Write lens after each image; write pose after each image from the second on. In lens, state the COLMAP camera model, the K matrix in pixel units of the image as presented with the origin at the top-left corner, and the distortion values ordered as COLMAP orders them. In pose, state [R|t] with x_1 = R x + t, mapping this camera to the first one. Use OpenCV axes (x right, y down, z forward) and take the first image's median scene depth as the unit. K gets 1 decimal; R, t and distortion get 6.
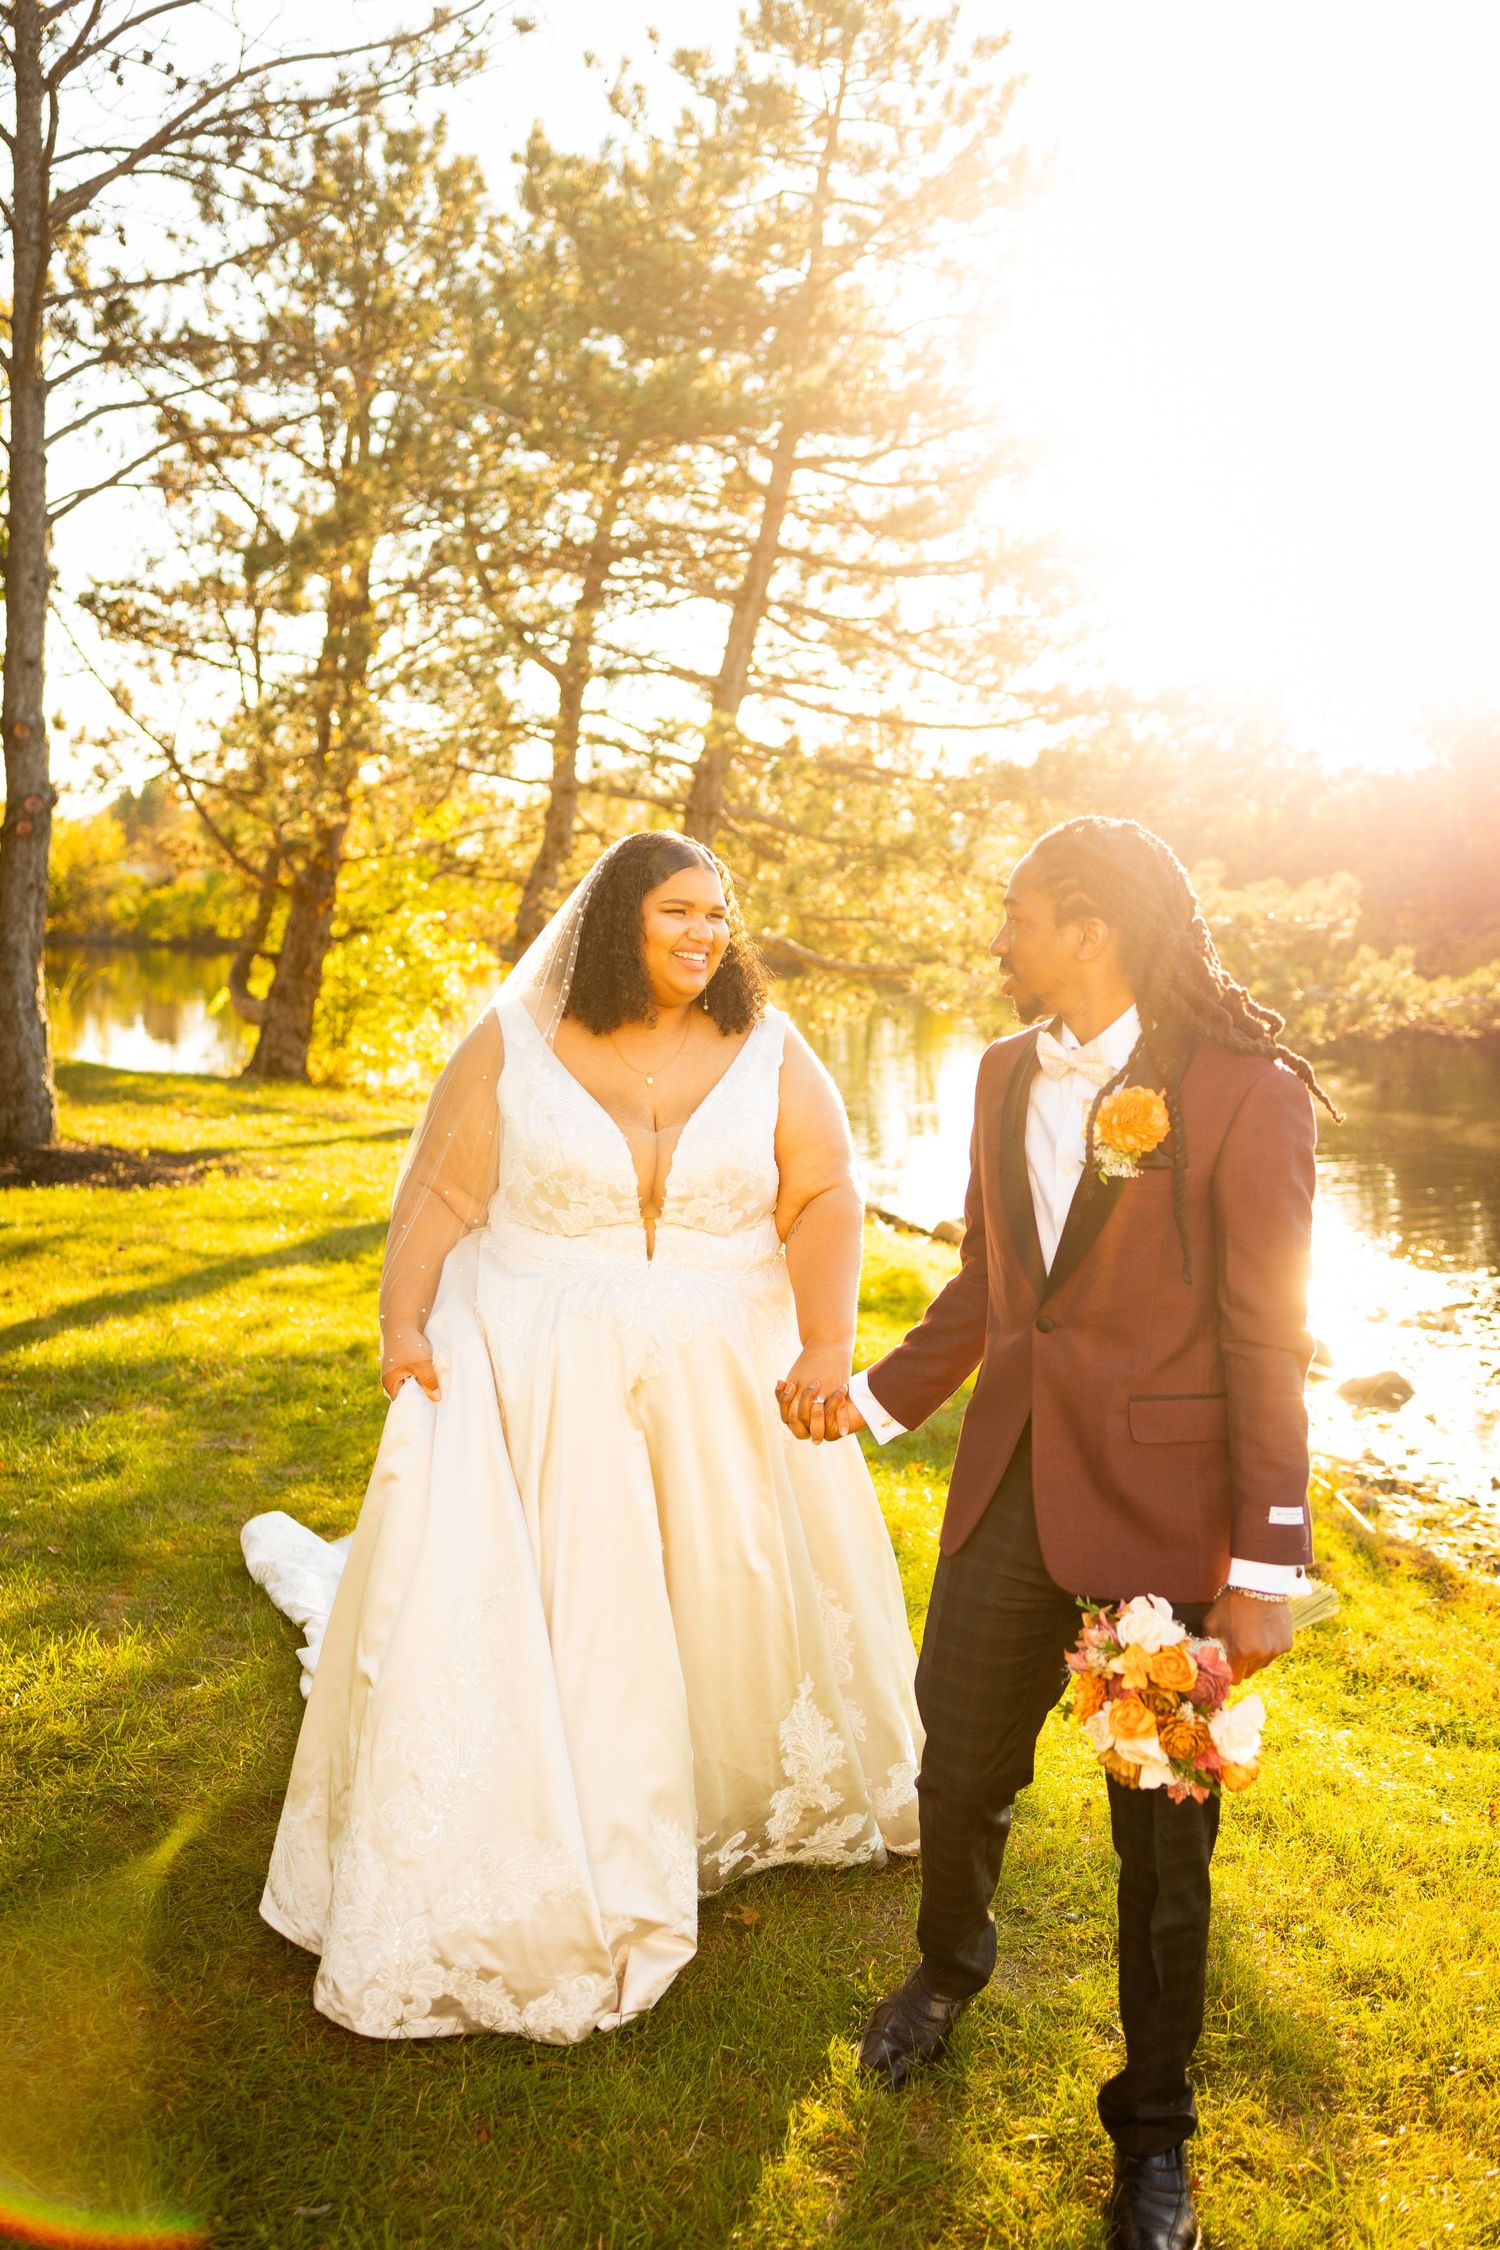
lens RADIAL K [[2251.9, 0, 746.9], [0, 2251.9, 1127.0], [0, 0, 1]] dist [0.011133, 0.000000]
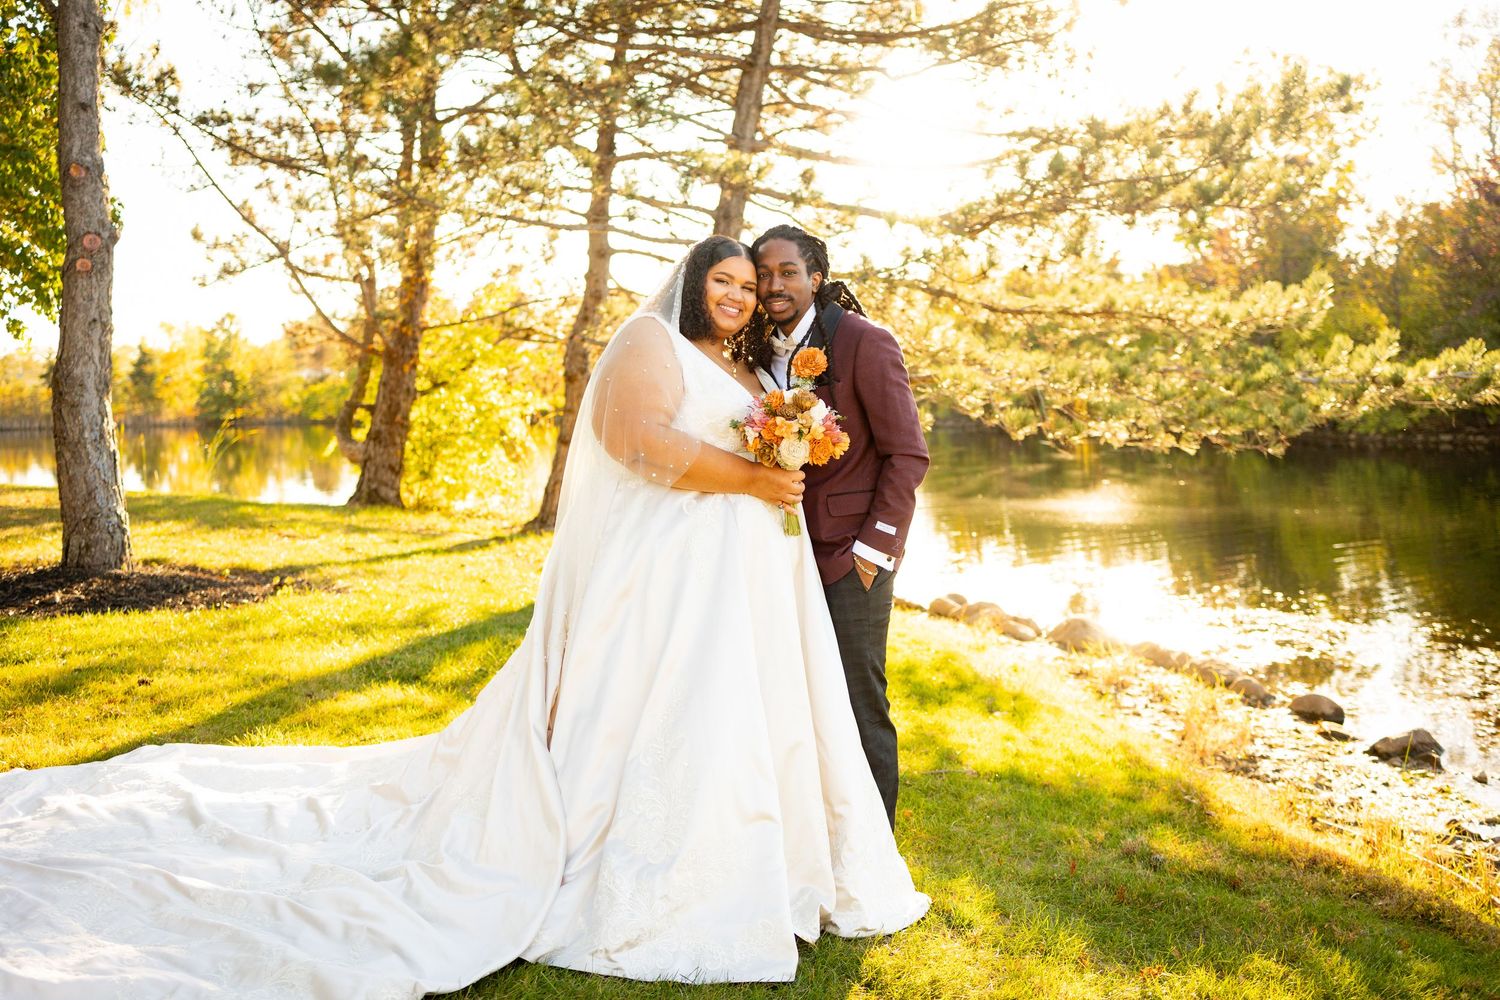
lens RADIAL K [[1501.3, 0, 752.7], [0, 1501.3, 499.3], [0, 0, 1]] dist [0.011133, 0.000000]
pose [[0.998850, -0.043567, 0.020015, -0.017509], [0.043990, 0.998807, -0.021186, 0.001716], [-0.019068, 0.022042, 0.999575, 0.165631]]
